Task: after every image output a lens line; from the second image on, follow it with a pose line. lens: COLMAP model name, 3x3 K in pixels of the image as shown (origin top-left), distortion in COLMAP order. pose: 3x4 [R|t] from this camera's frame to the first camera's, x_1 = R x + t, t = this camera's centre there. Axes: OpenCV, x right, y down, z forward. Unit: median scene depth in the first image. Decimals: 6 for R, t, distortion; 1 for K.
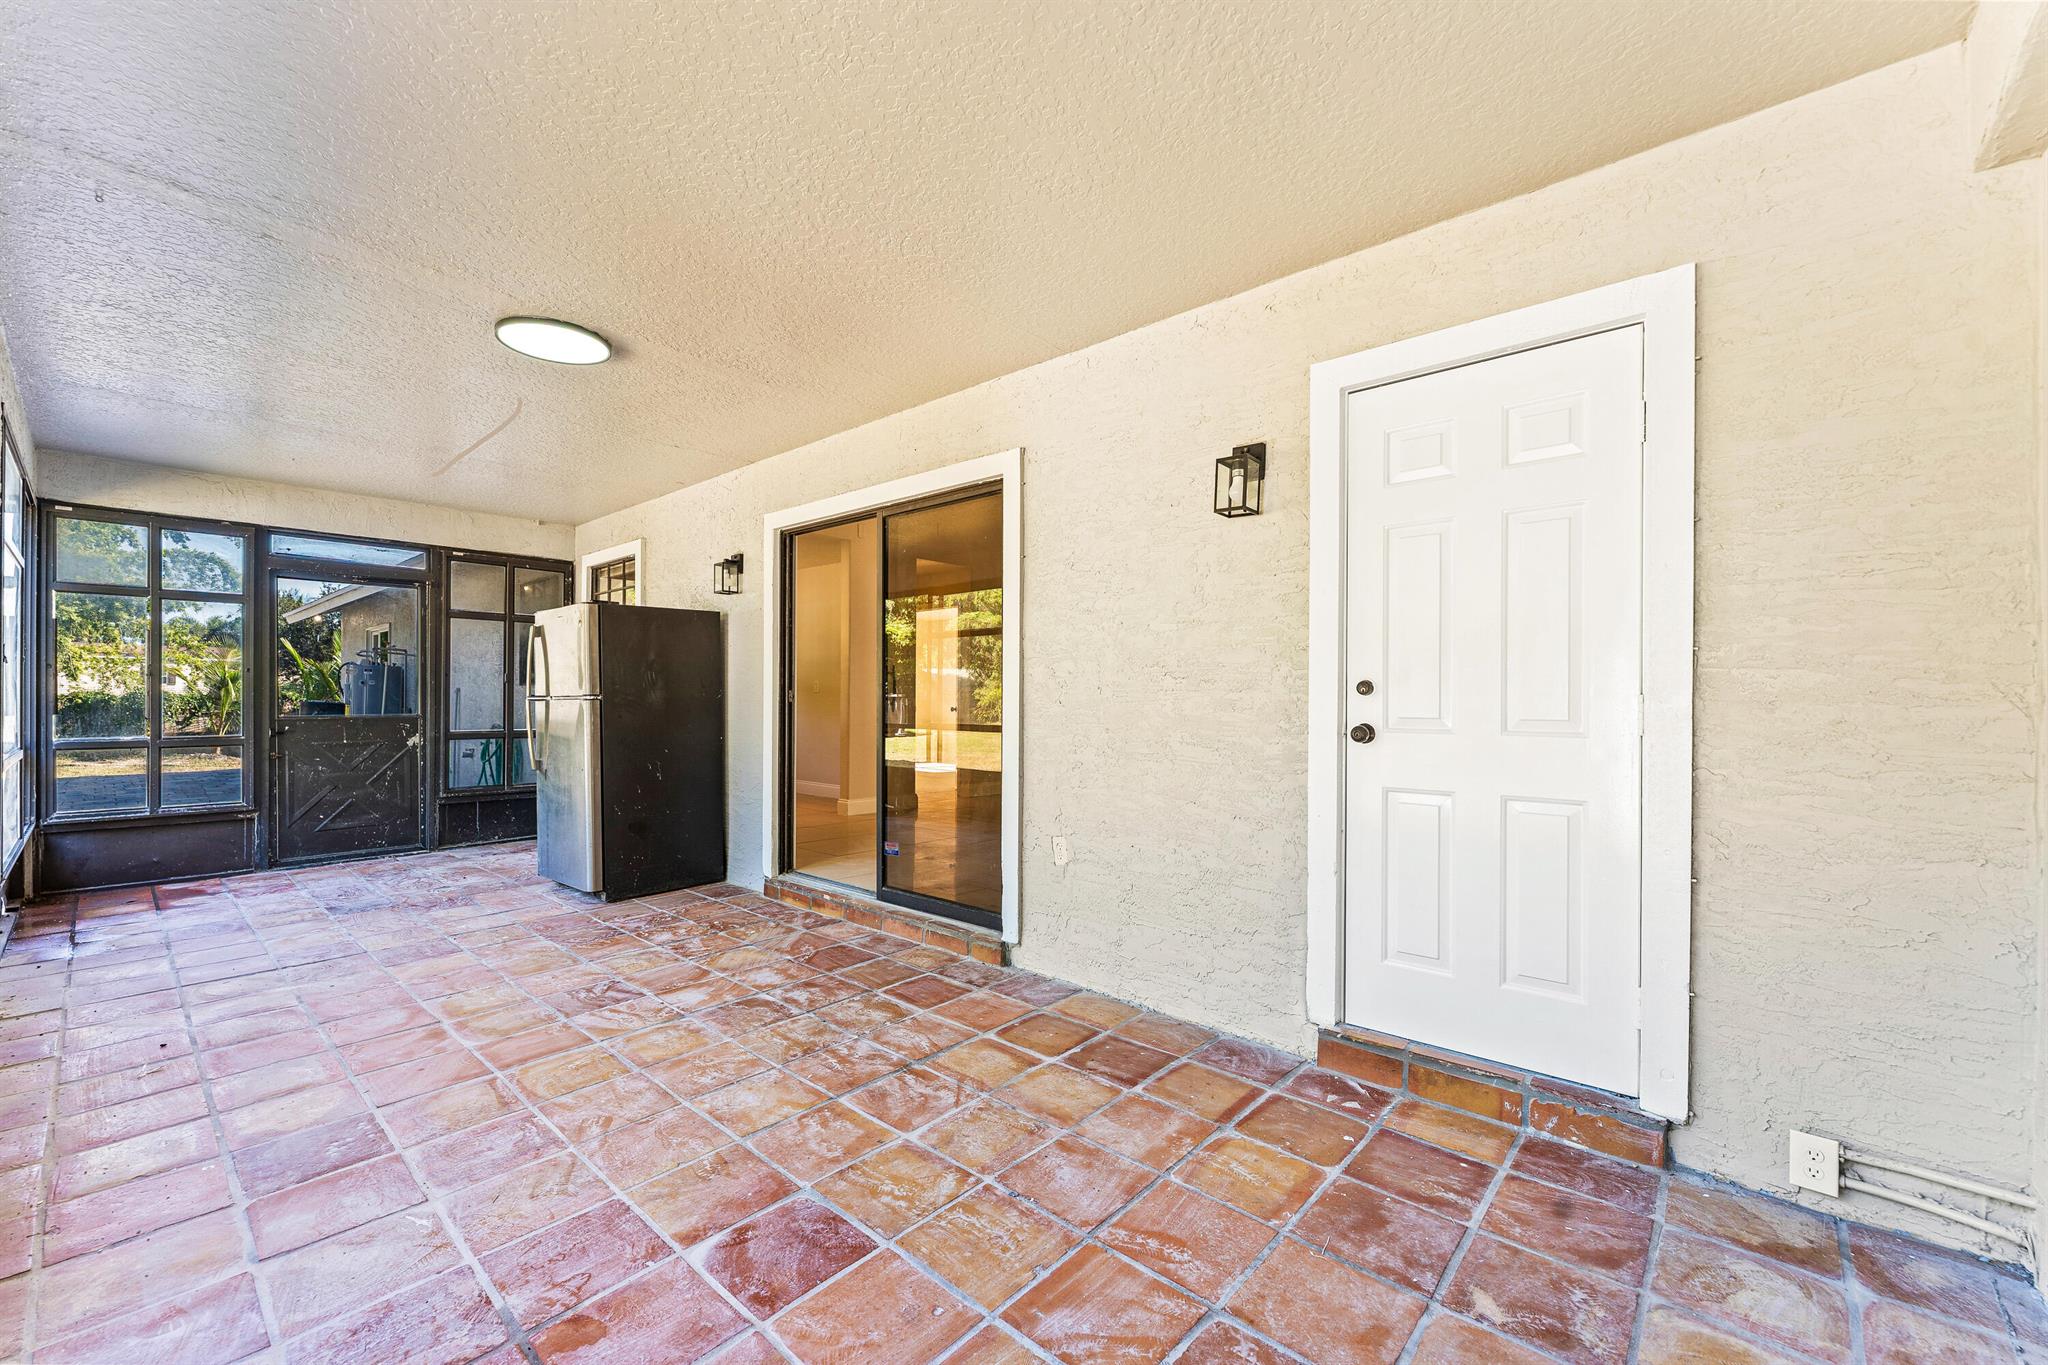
lens RADIAL K [[824.5, 0, 1026.6], [0, 824.5, 700.6], [0, 0, 1]] dist [0.000682, 0.000148]
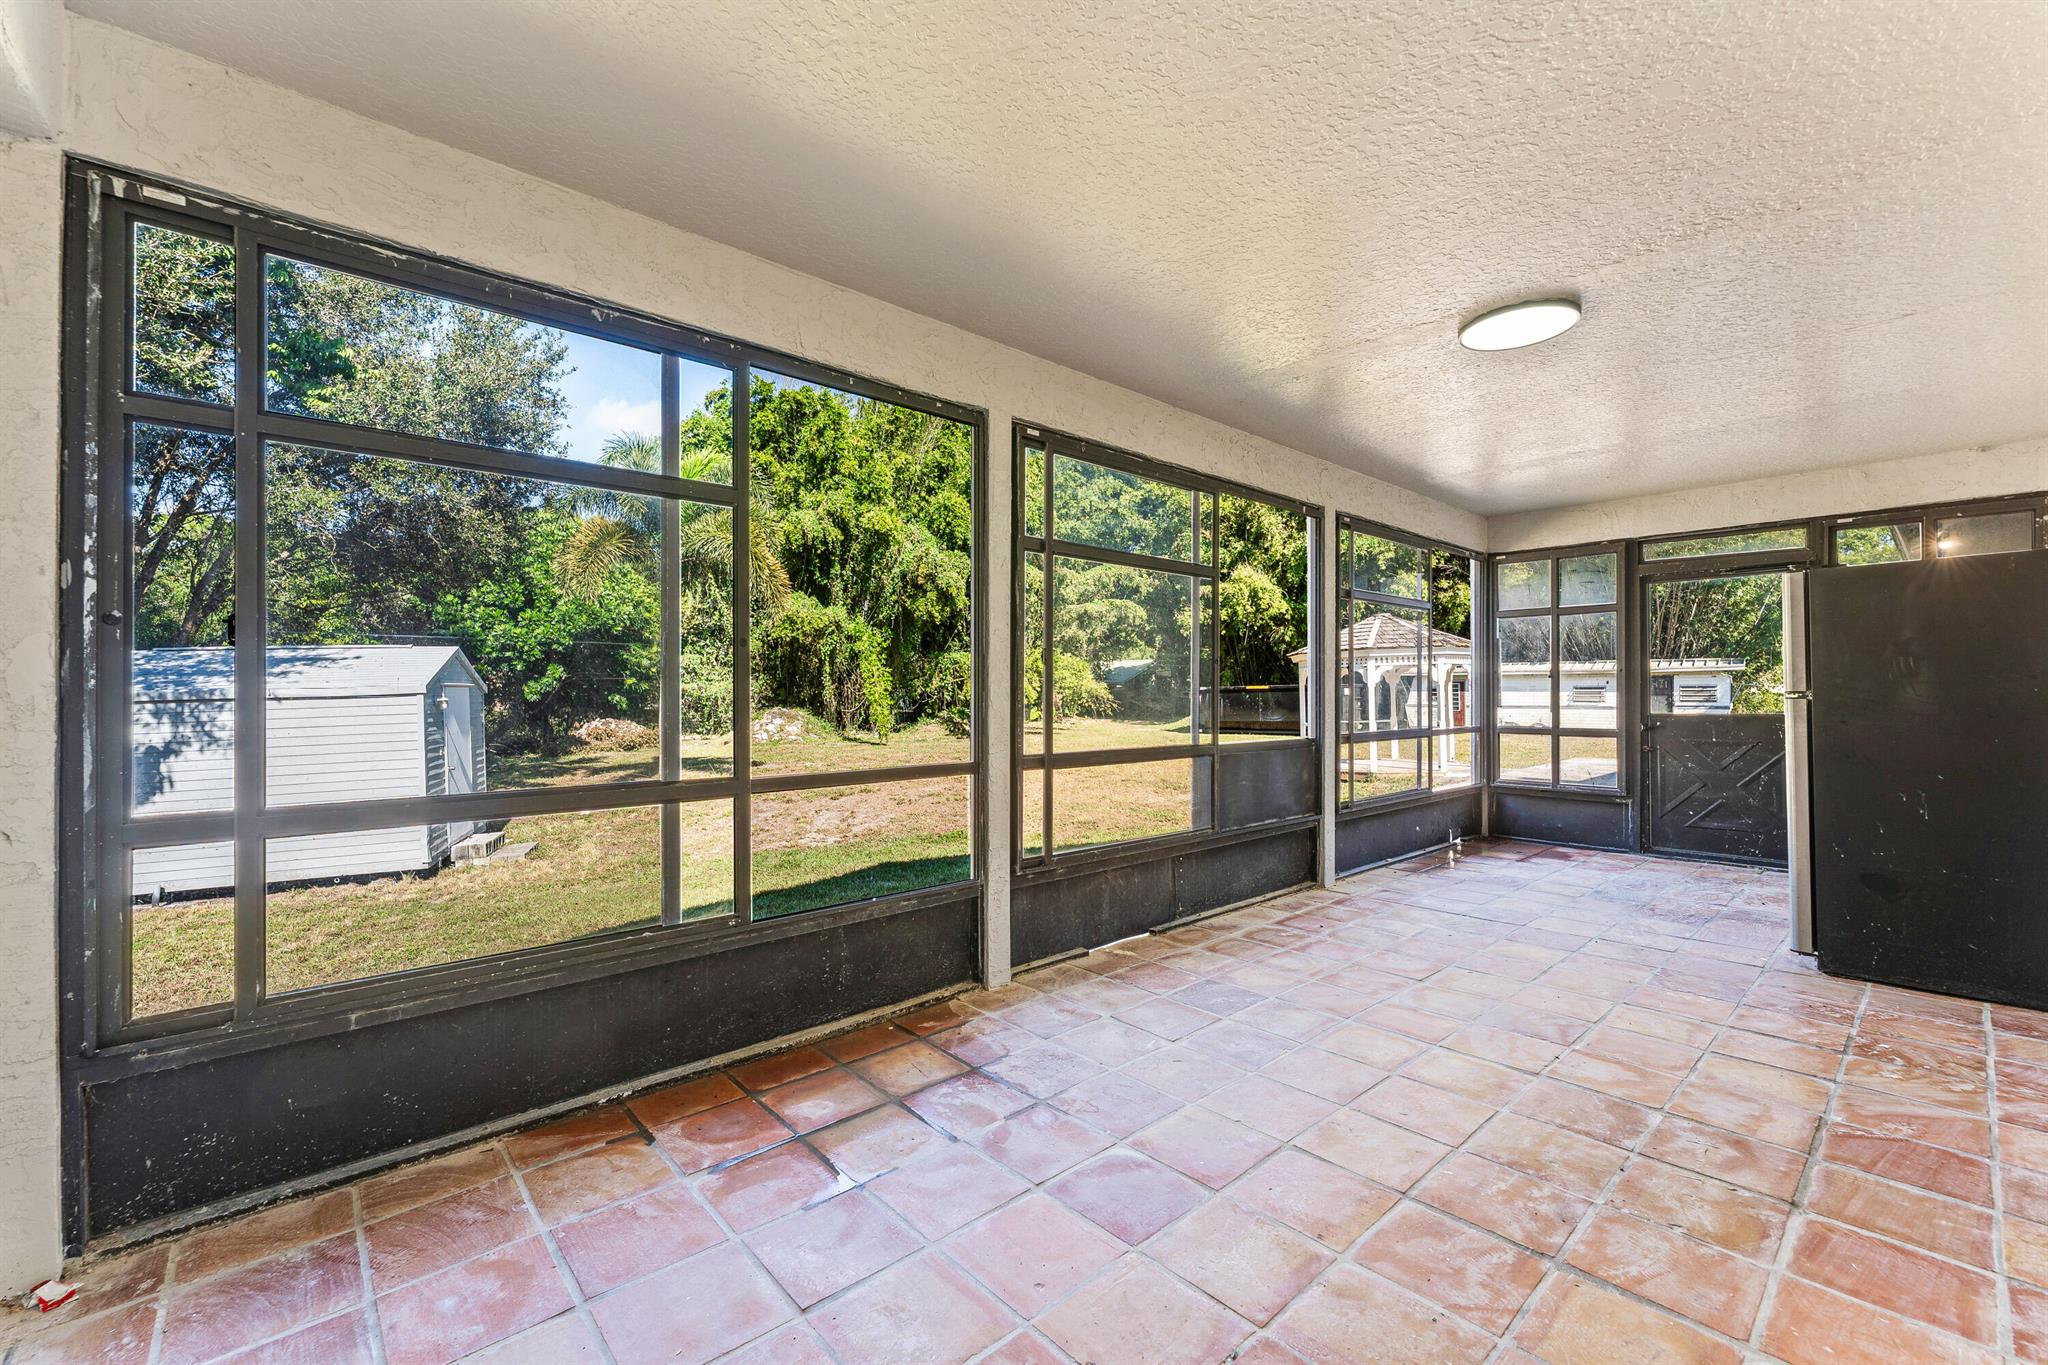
lens RADIAL K [[844.8, 0, 1024.0], [0, 844.8, 682.5], [0, 0, 1]] dist [-0.000053, -0.000082]
pose [[-0.114879, -0.014730, -0.993270, 0.416053], [-0.001982, 0.999891, -0.014599, -0.003629], [0.993377, 0.000292, -0.114896, 0.475277]]
